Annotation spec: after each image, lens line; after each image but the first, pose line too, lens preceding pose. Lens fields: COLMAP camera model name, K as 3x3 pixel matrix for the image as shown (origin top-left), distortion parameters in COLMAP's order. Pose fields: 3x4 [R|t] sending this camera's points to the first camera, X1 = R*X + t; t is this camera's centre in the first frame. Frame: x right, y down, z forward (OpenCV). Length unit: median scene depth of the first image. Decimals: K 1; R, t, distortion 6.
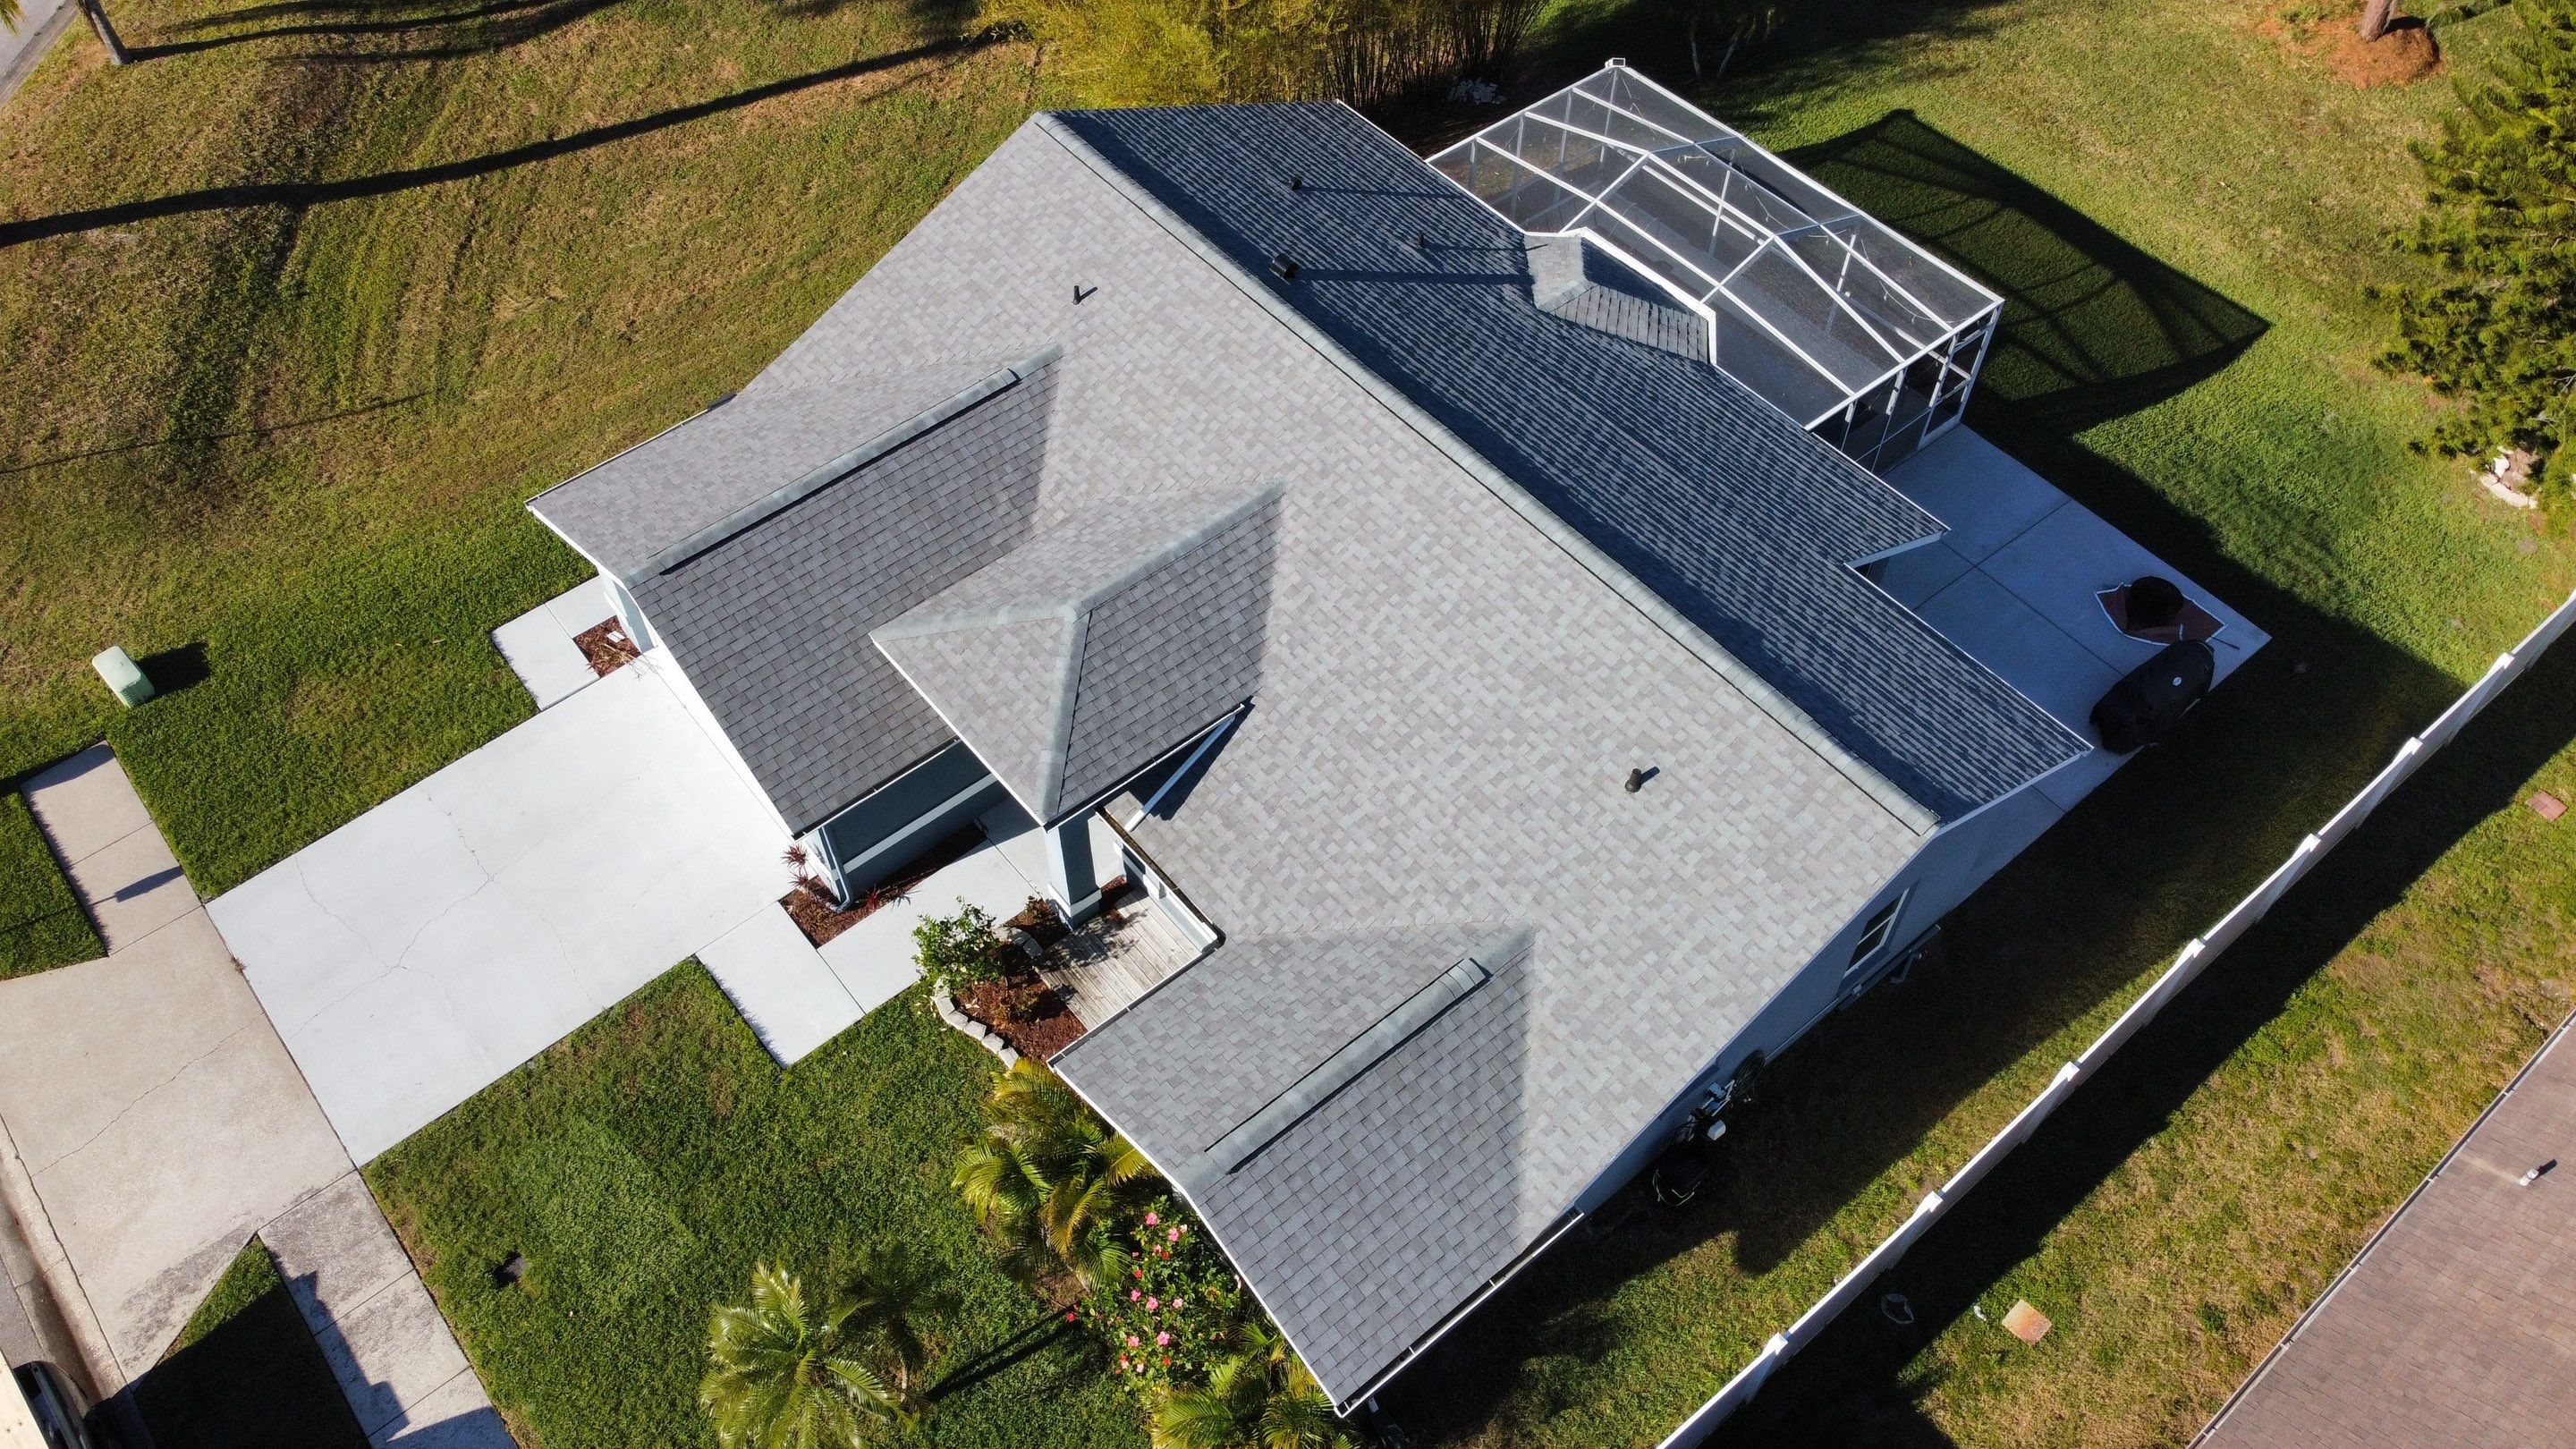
lens RADIAL K [[1947.4, 0, 1256.6], [0, 1947.4, 696.6], [0, 0, 1]] dist [-0.002336, -0.003076]
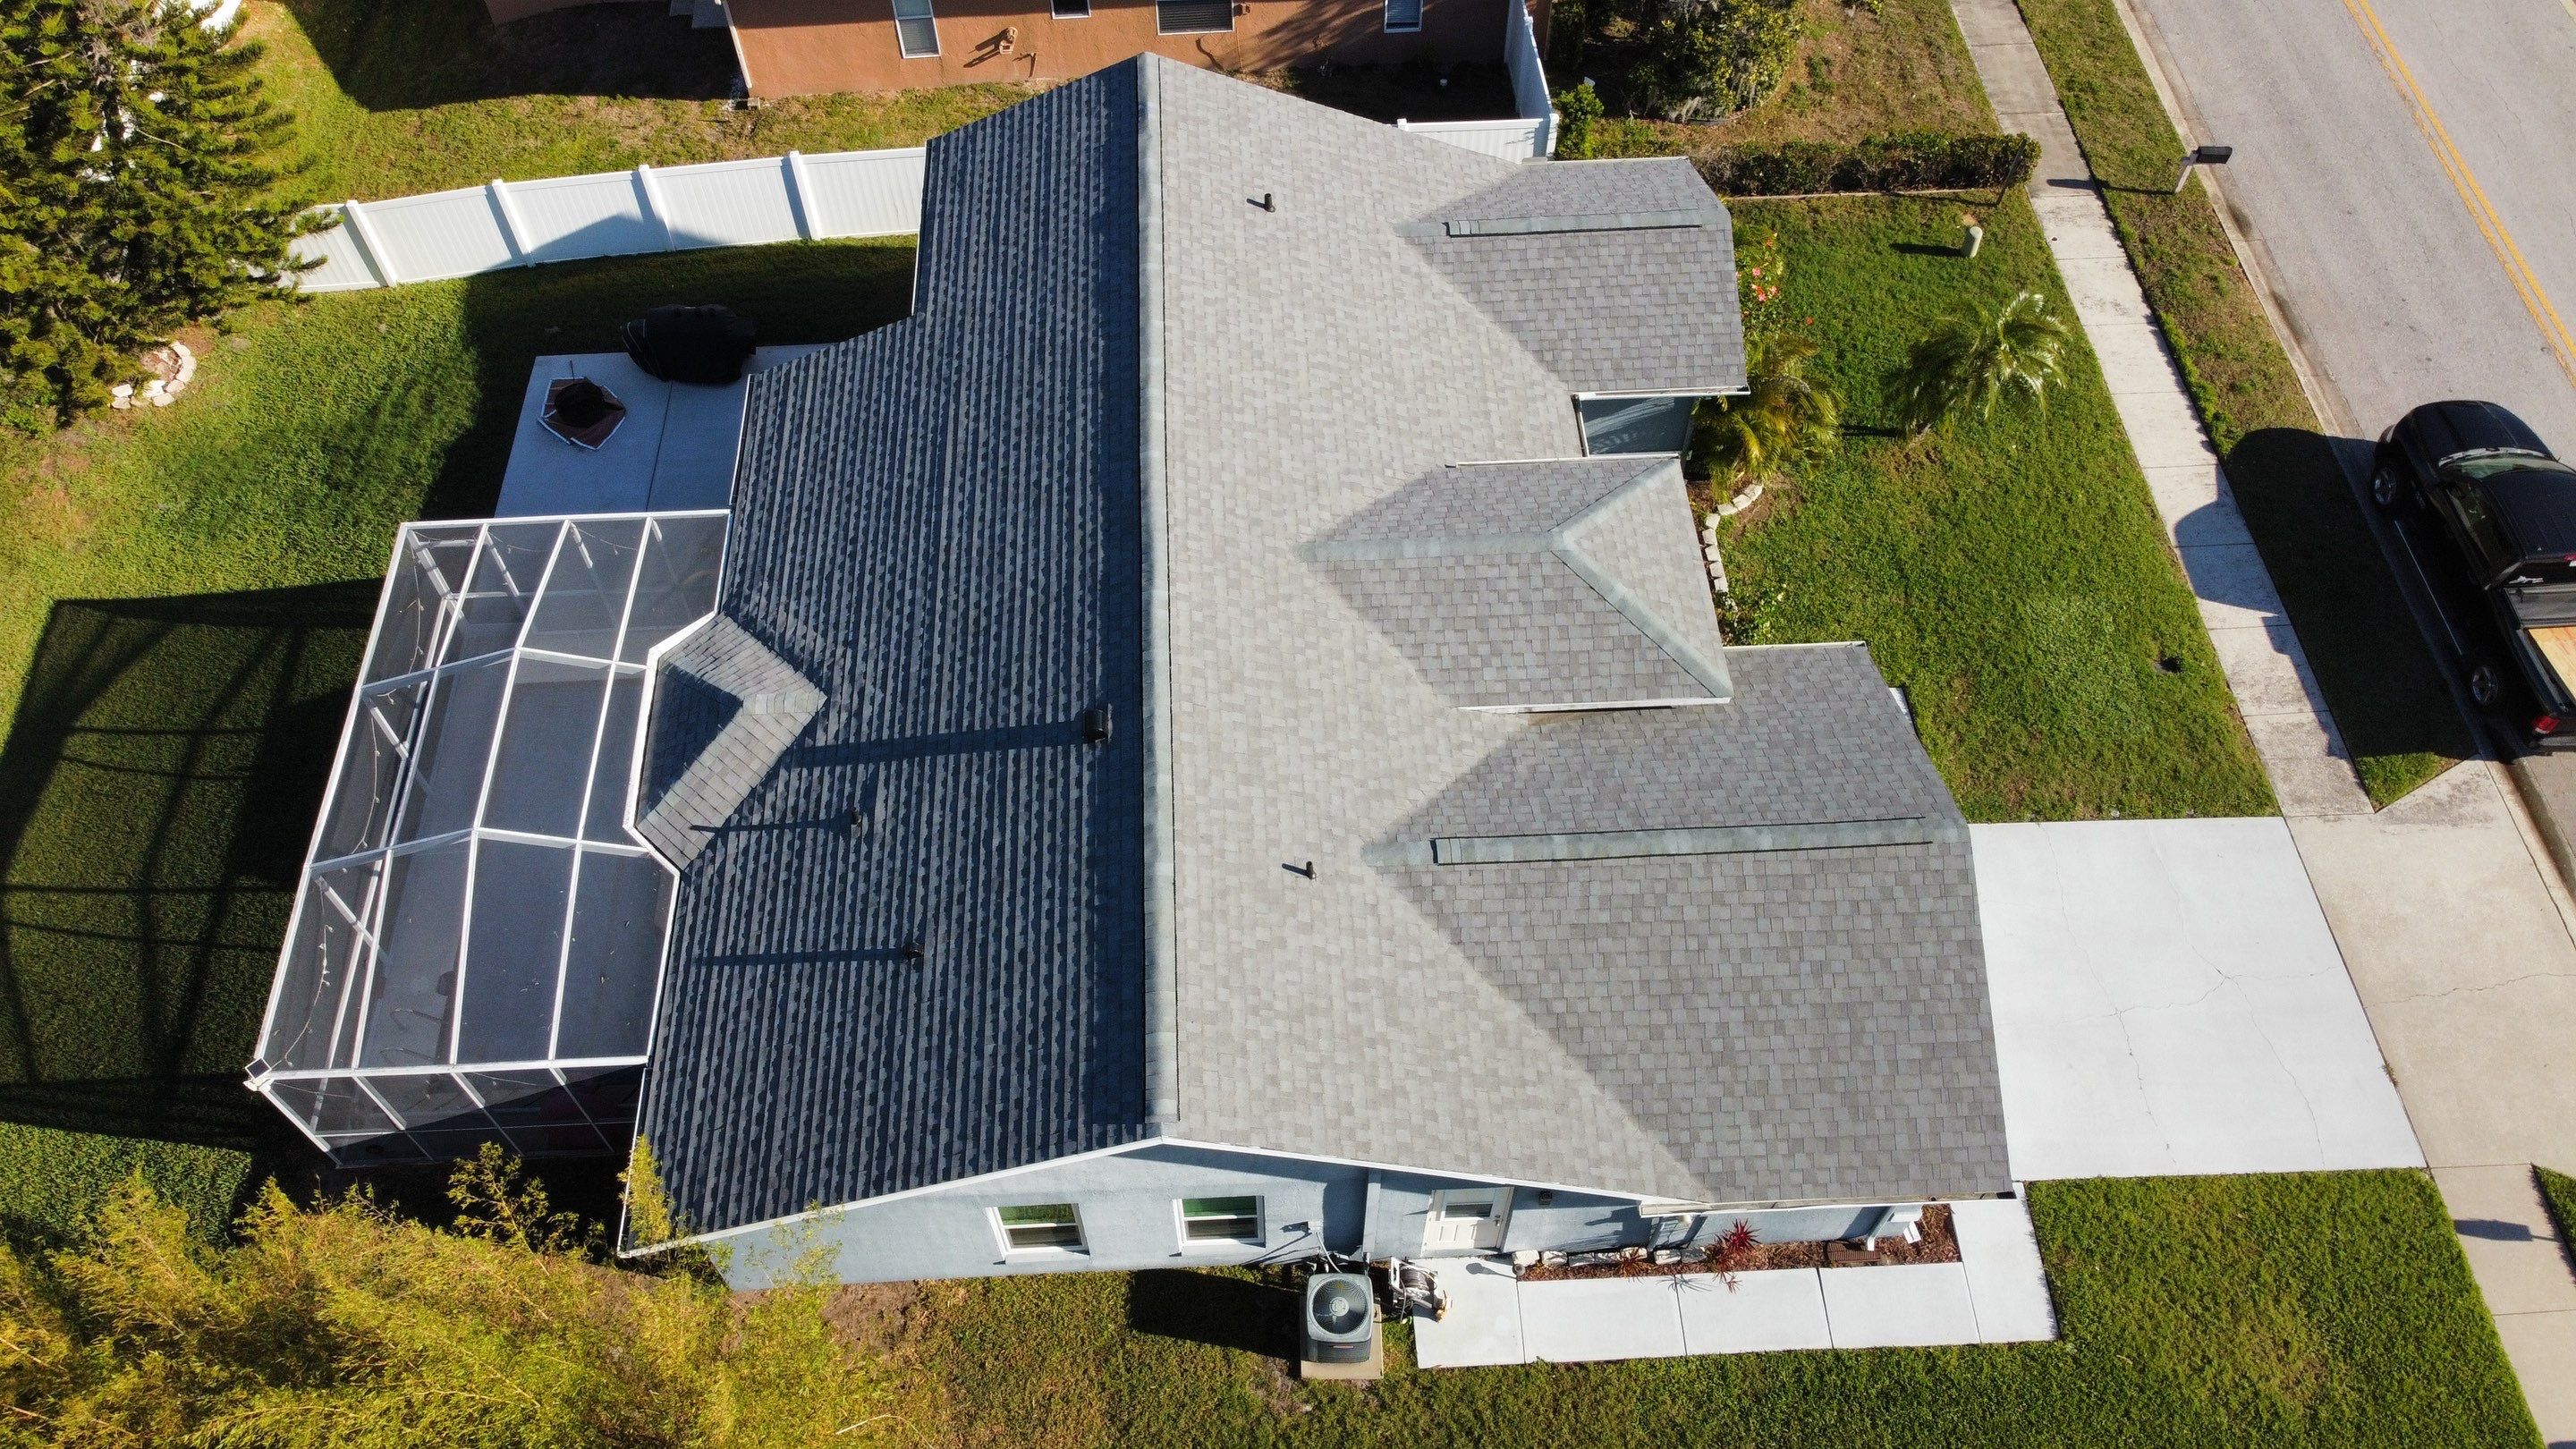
lens RADIAL K [[1947.4, 0, 1251.3], [0, 1947.4, 693.9], [0, 0, 1]] dist [-0.002336, -0.003076]
pose [[-0.801705, -0.473814, 0.364377, -0.336406], [0.485217, -0.159905, 0.859648, -0.910510], [-0.349047, 0.865986, 0.358099, 0.694660]]
